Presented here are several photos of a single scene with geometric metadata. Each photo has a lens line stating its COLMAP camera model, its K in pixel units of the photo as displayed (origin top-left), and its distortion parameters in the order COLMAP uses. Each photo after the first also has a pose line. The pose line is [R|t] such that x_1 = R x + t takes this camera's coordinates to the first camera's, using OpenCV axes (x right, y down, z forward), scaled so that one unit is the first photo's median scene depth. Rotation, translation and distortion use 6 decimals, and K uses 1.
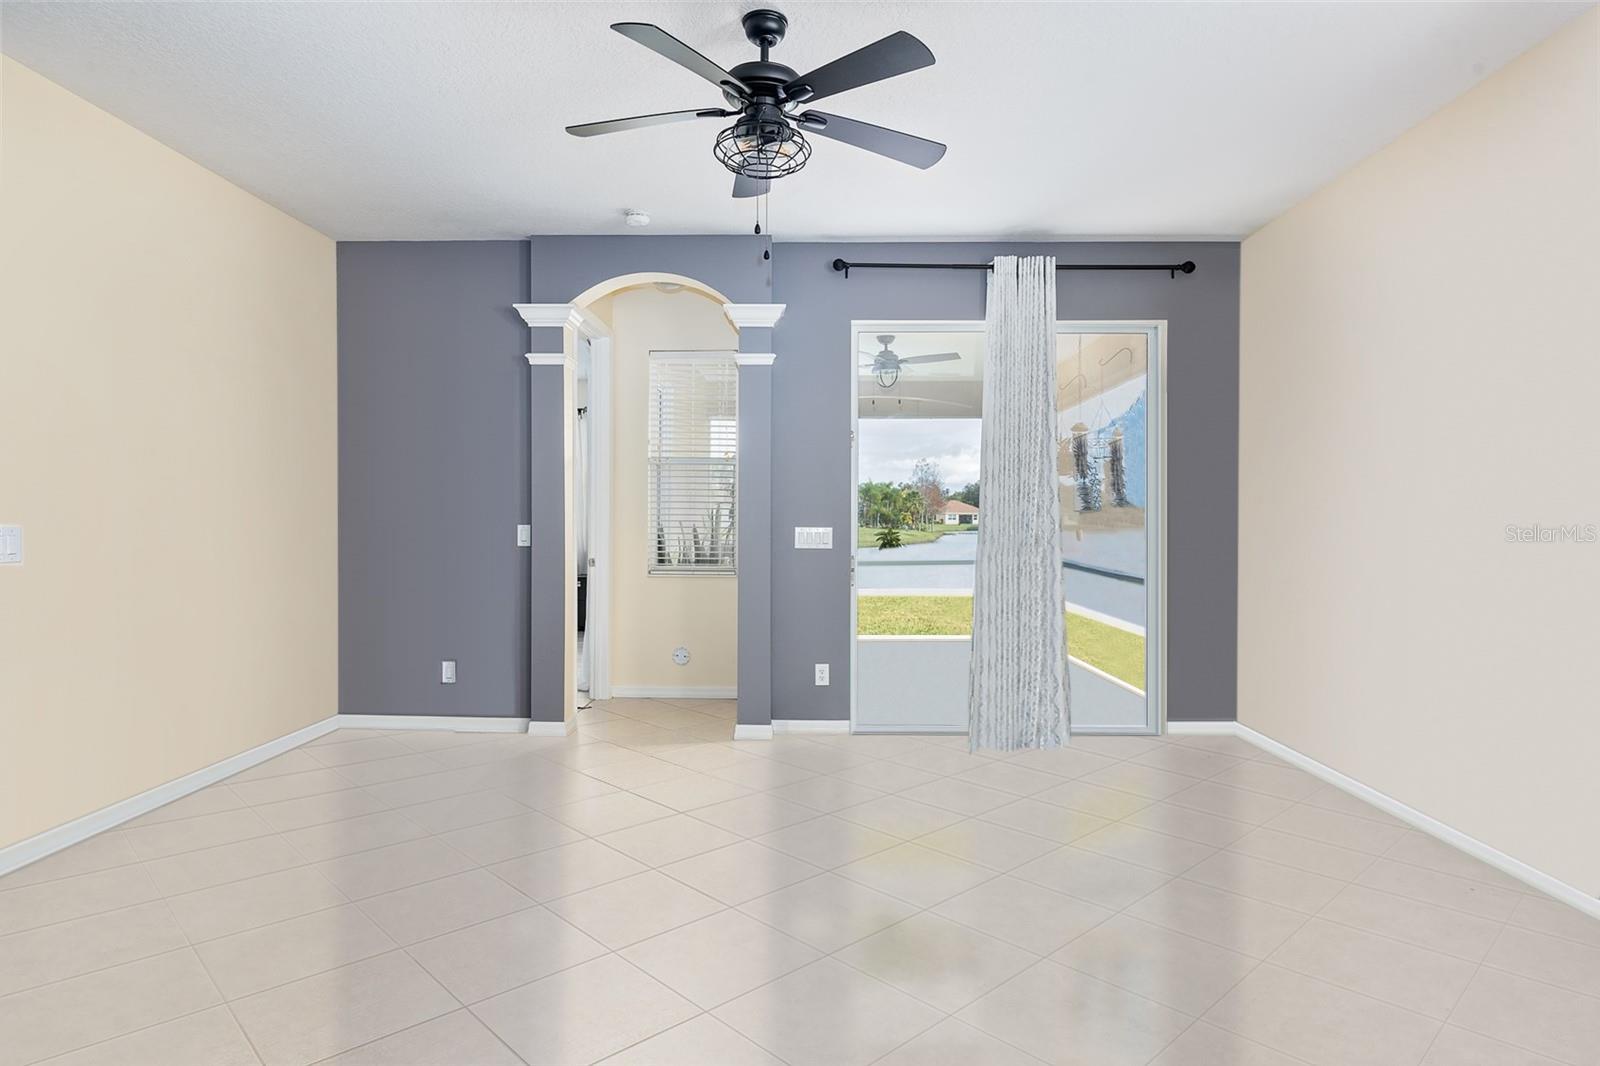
lens RADIAL K [[934.2, 0, 805.7], [0, 934.2, 517.2], [0, 0, 1]] dist [-0.000583, -0.000118]
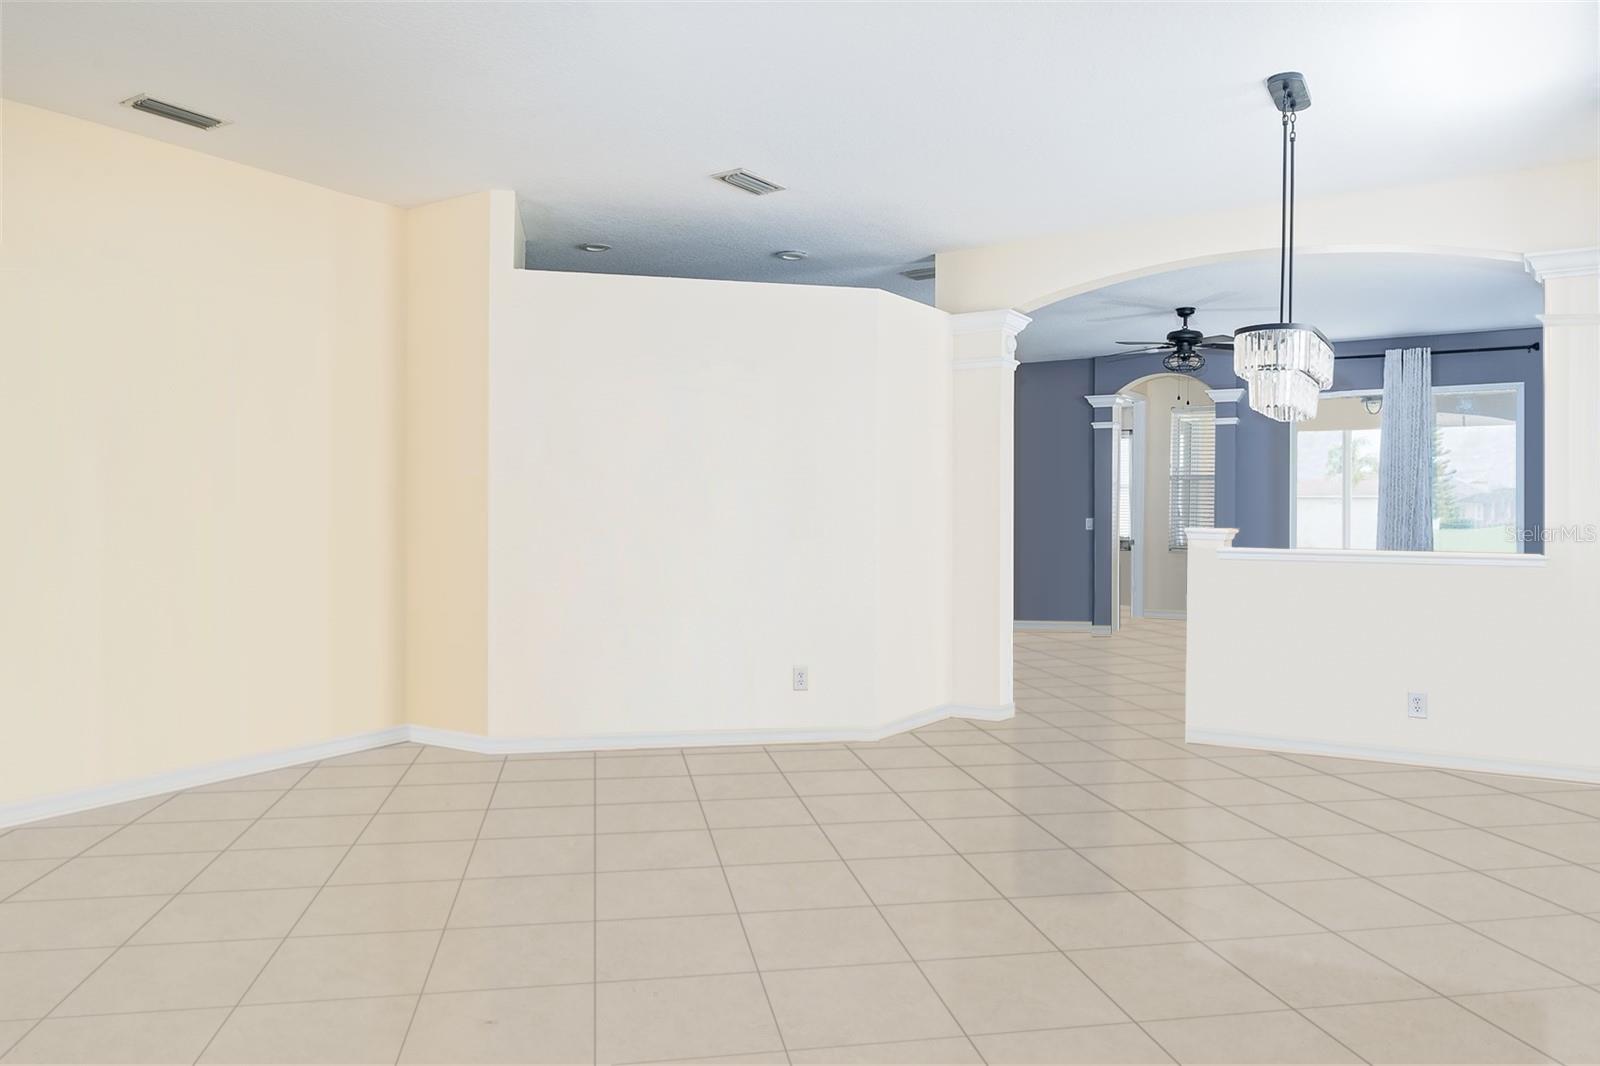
lens RADIAL K [[1116.5, 0, 799.6], [0, 1116.5, 505.1], [0, 0, 1]] dist [-0.000273, 0.000032]
pose [[0.846206, 0.002907, -0.532848, 0.369284], [-0.003016, 0.999995, 0.000665, -0.016404], [0.532848, 0.001044, 0.846211, -1.113990]]
